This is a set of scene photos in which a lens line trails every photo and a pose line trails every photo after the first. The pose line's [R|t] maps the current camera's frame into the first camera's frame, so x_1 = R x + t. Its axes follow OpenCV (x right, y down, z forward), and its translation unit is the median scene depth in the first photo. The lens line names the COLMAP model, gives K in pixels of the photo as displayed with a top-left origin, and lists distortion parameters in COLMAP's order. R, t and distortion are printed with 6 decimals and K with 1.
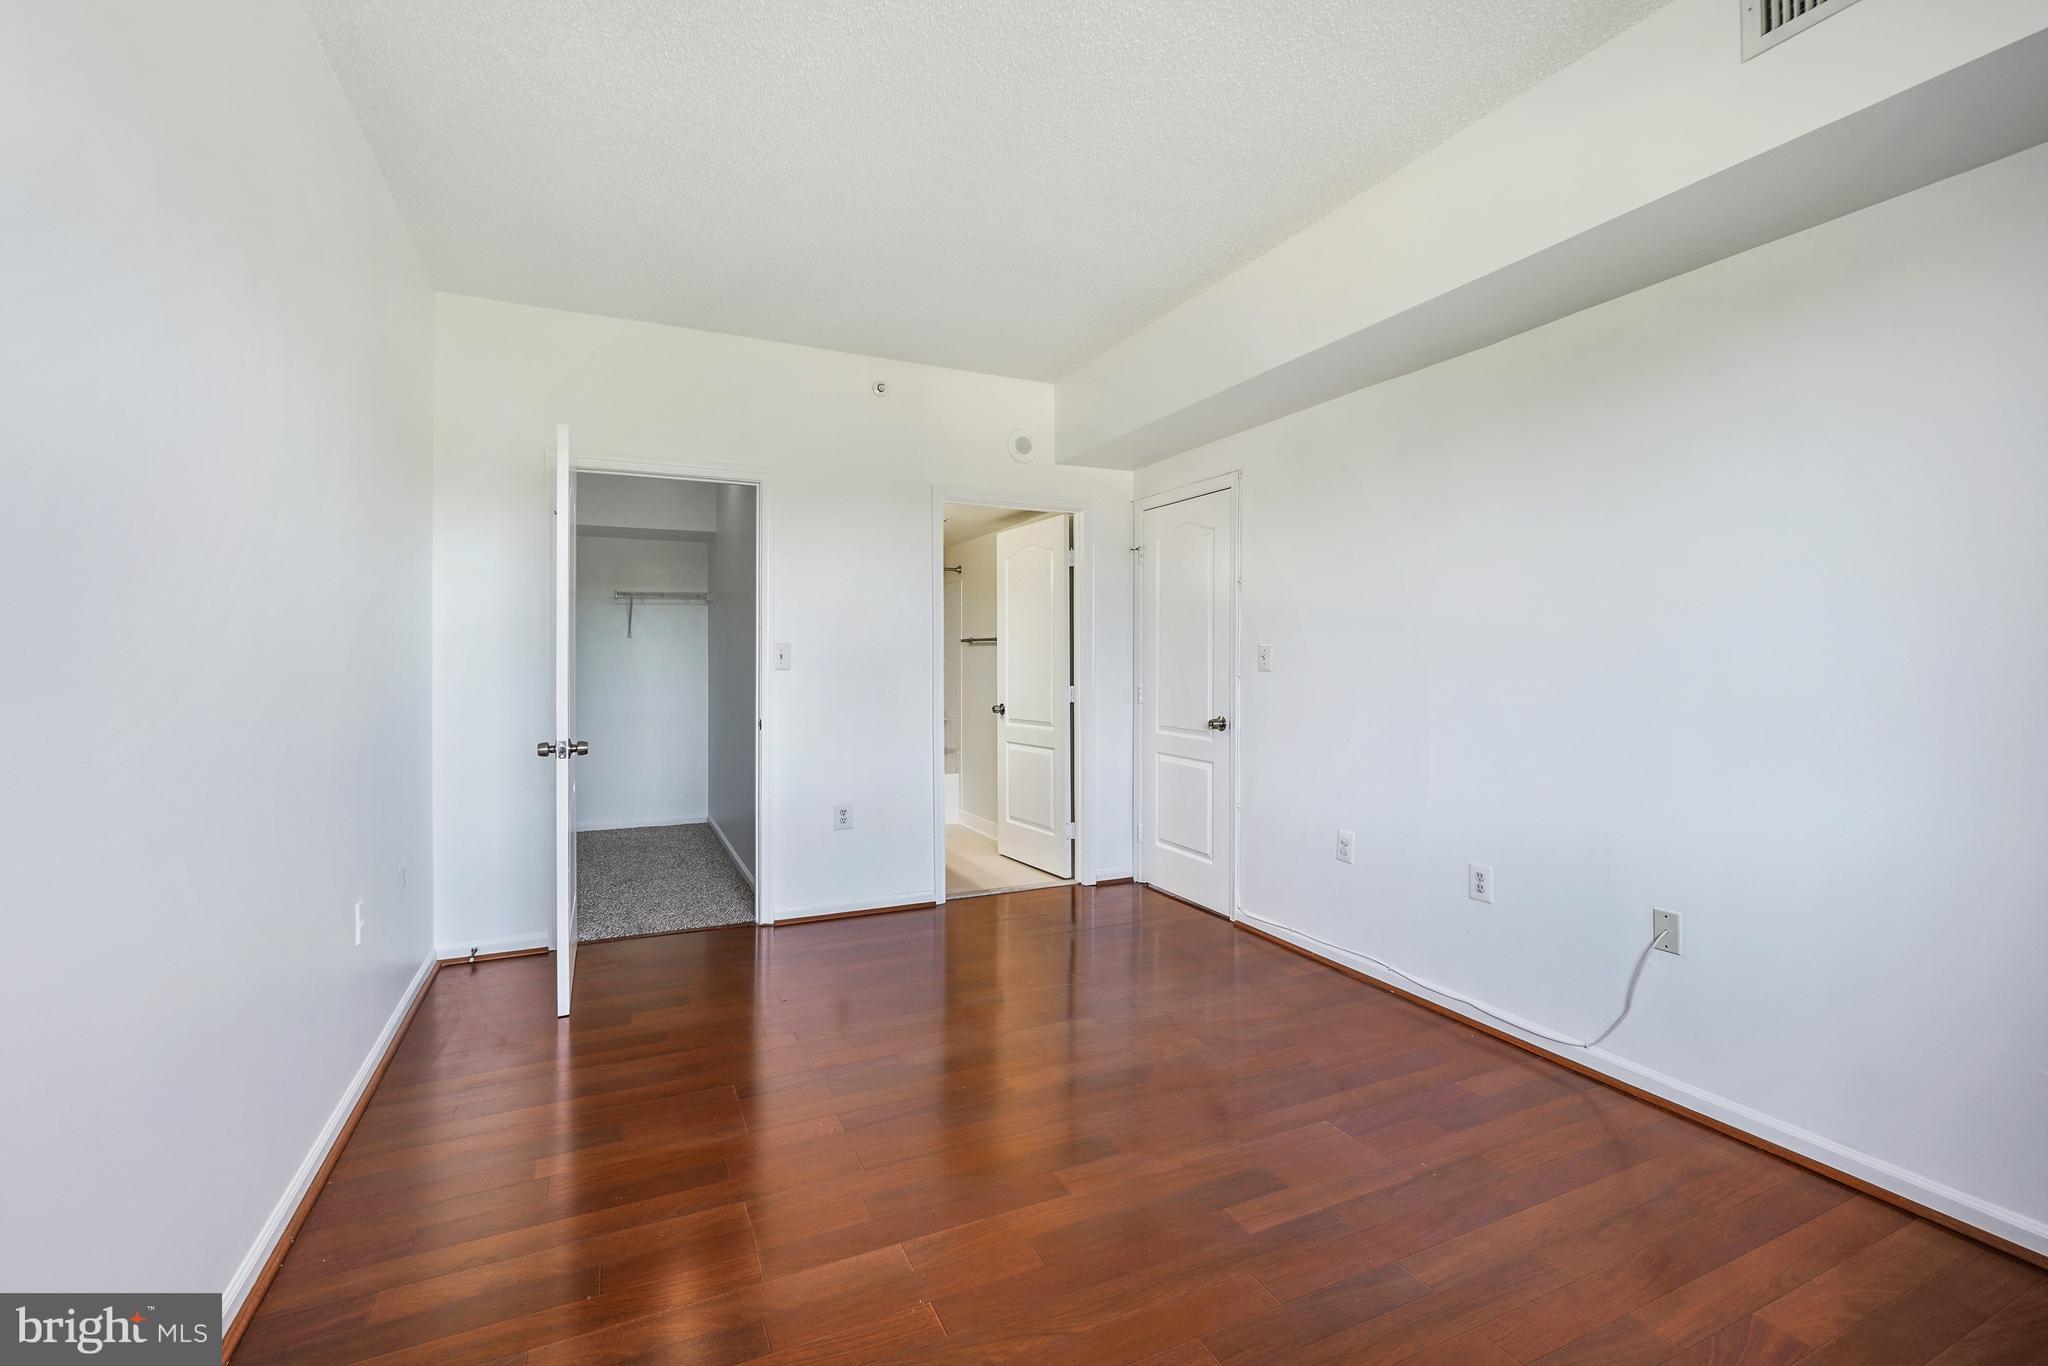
lens RADIAL K [[878.2, 0, 1024.0], [0, 878.2, 683.0], [0, 0, 1]] dist [-0.000471, 0.000493]
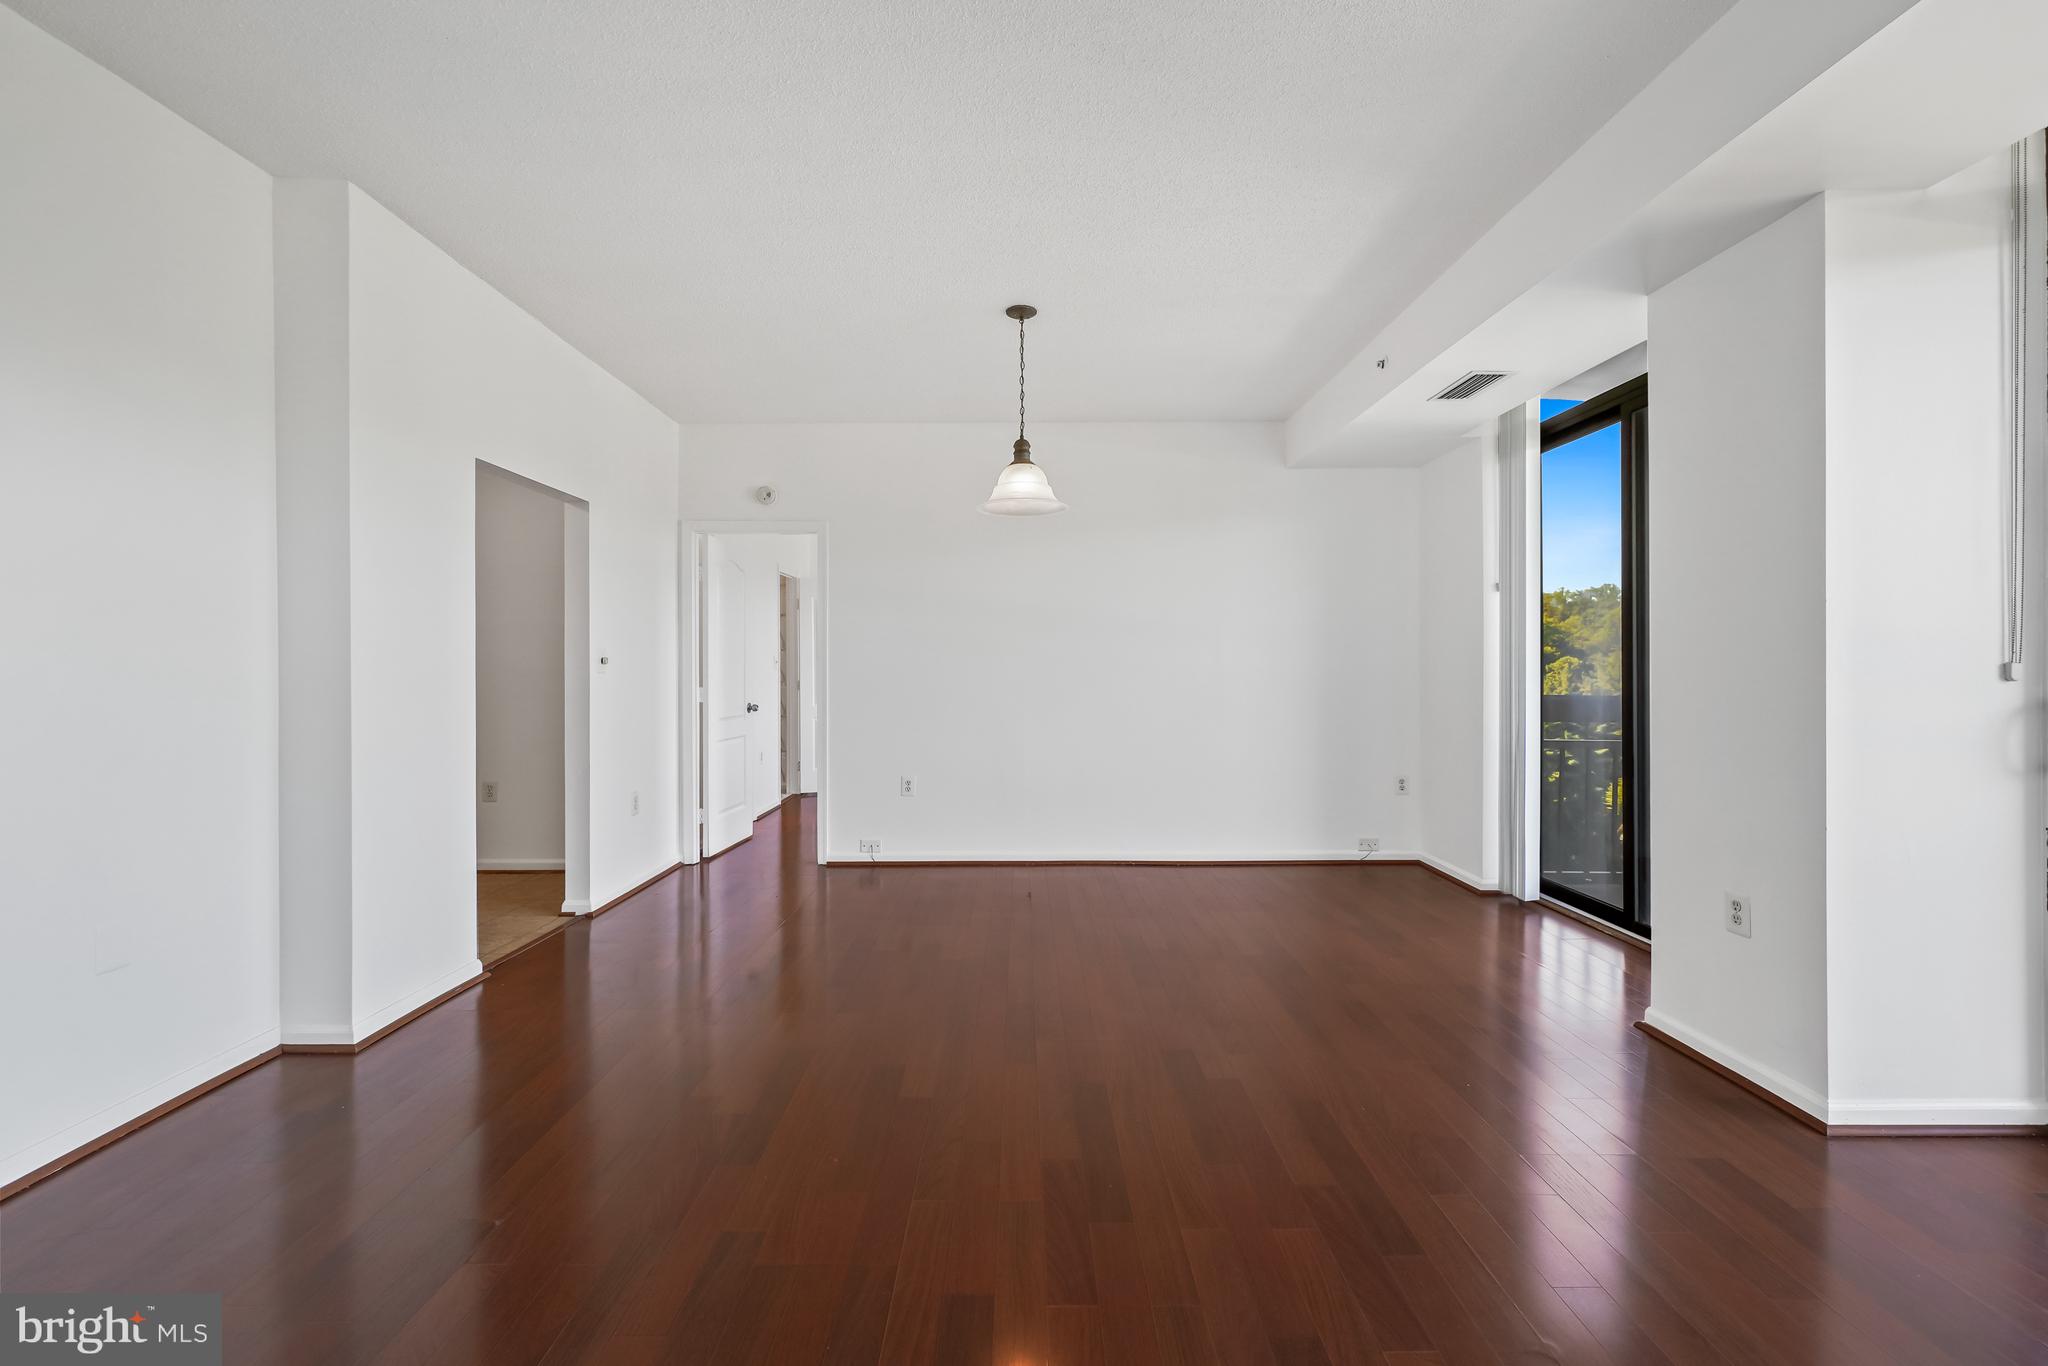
lens RADIAL K [[878.2, 0, 1024.0], [0, 878.2, 683.0], [0, 0, 1]] dist [-0.000471, 0.000493]
pose [[0.406767, -0.024795, 0.913195, -1.005360], [0.022228, 0.999604, 0.017240, -0.016709], [-0.913261, 0.013286, 0.407157, 0.155420]]
